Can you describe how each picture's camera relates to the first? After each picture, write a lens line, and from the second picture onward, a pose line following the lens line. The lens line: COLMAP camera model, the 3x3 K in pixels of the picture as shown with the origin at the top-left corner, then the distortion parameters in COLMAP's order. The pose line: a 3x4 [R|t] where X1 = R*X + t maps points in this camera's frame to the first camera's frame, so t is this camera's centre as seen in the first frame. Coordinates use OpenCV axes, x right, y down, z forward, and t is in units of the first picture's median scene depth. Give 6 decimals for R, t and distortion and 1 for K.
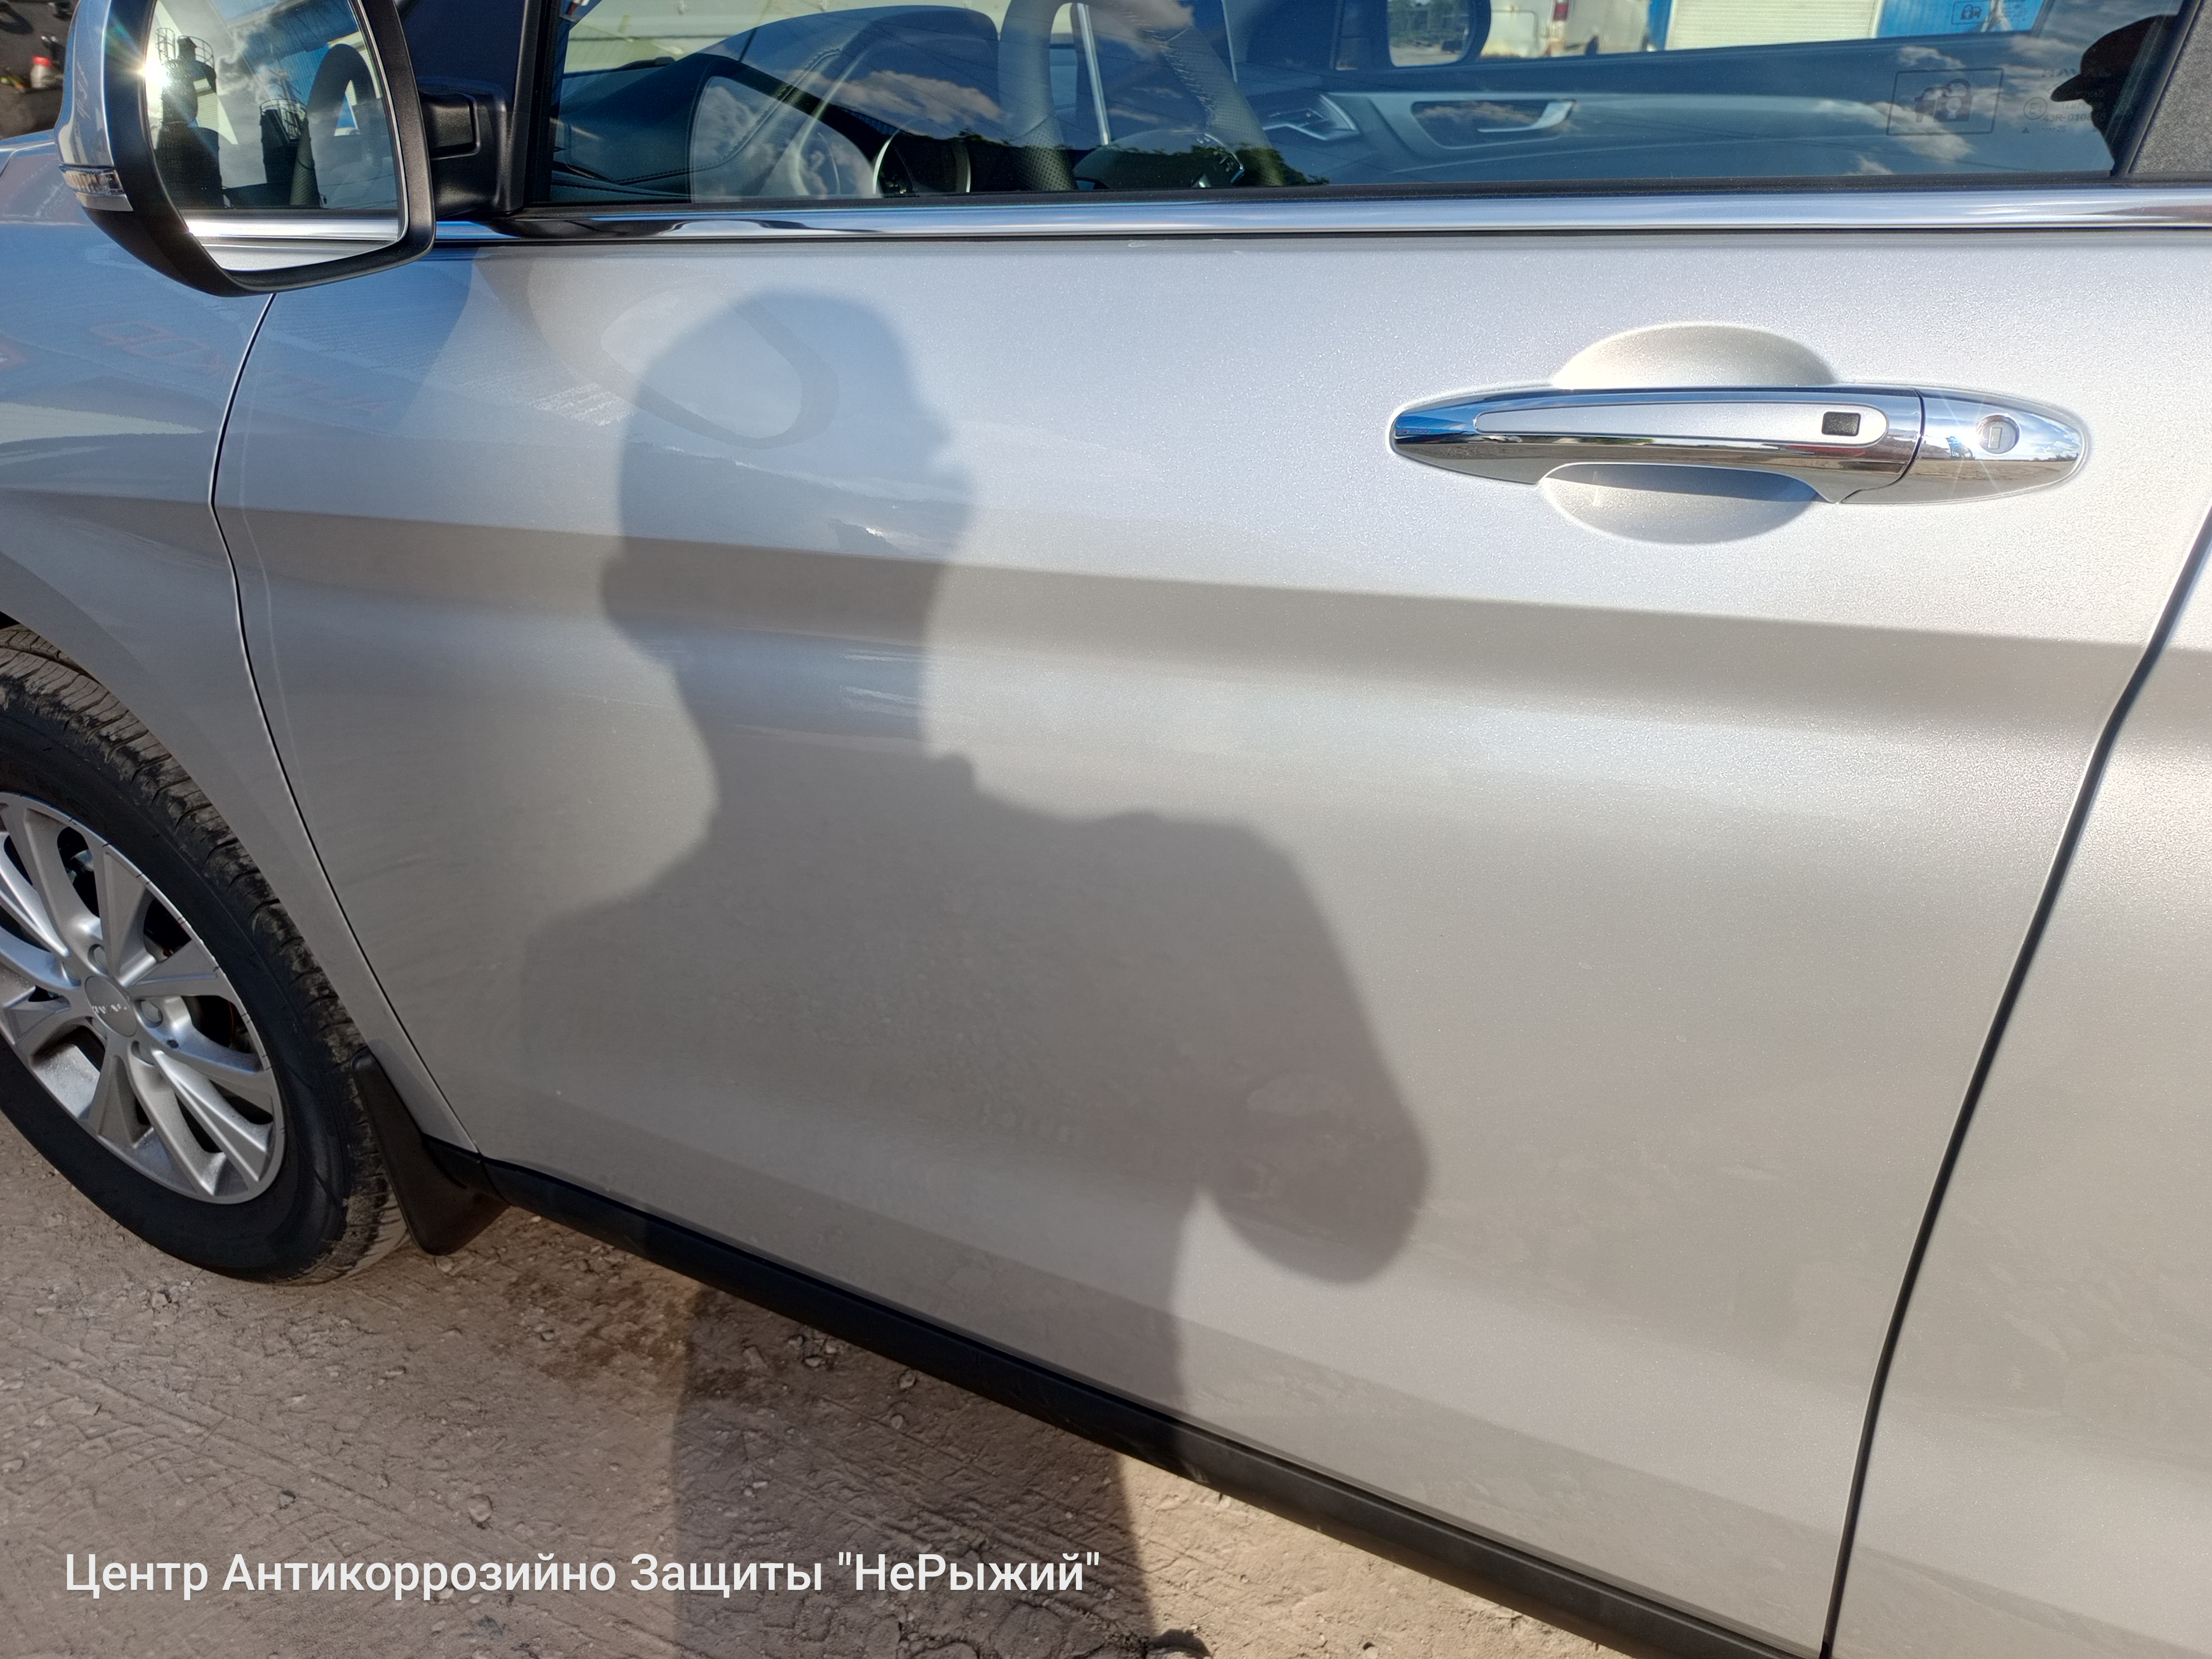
lens RADIAL K [[1416.3, 0, 1106.0], [0, 1416.3, 829.5], [0, 0, 1]] dist [0.003649, 0.002510]
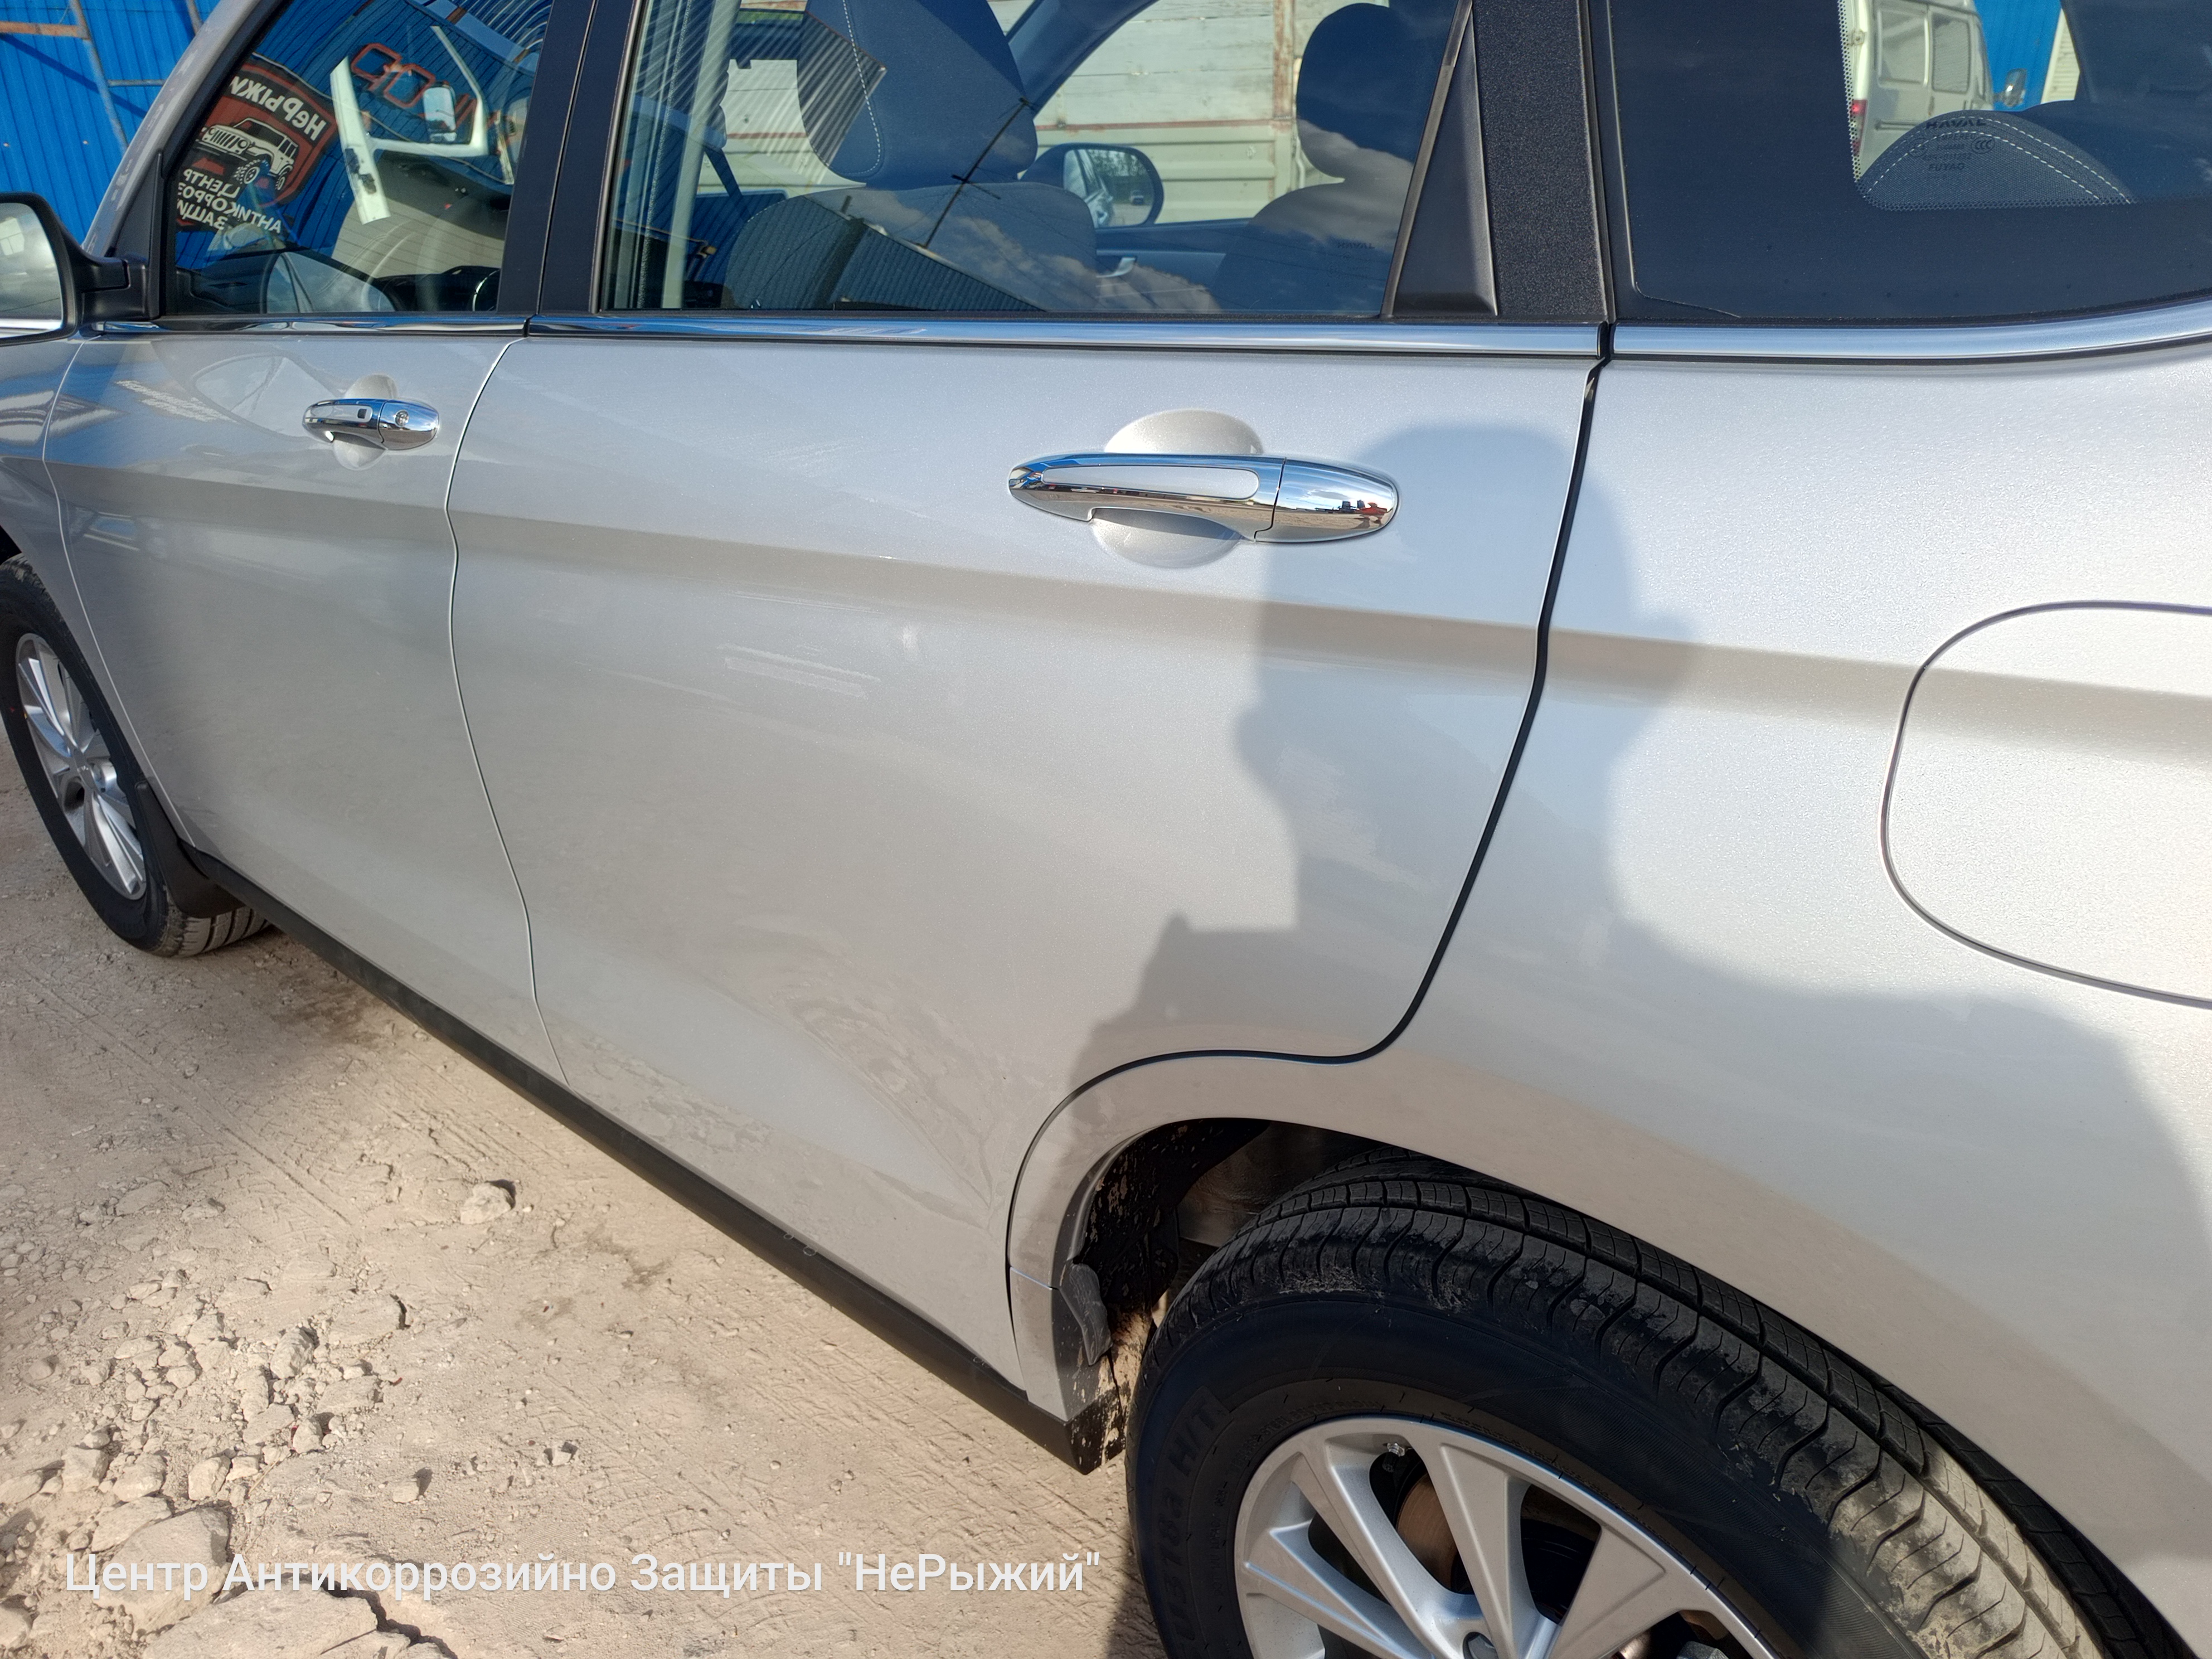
lens RADIAL K [[1416.3, 0, 1106.0], [0, 1416.3, 829.5], [0, 0, 1]] dist [0.003649, 0.002510]
pose [[0.969160, 0.099373, -0.225509, 0.884107], [-0.112651, 0.992533, -0.046765, 0.142435], [0.219178, 0.070726, 0.973118, -0.382170]]
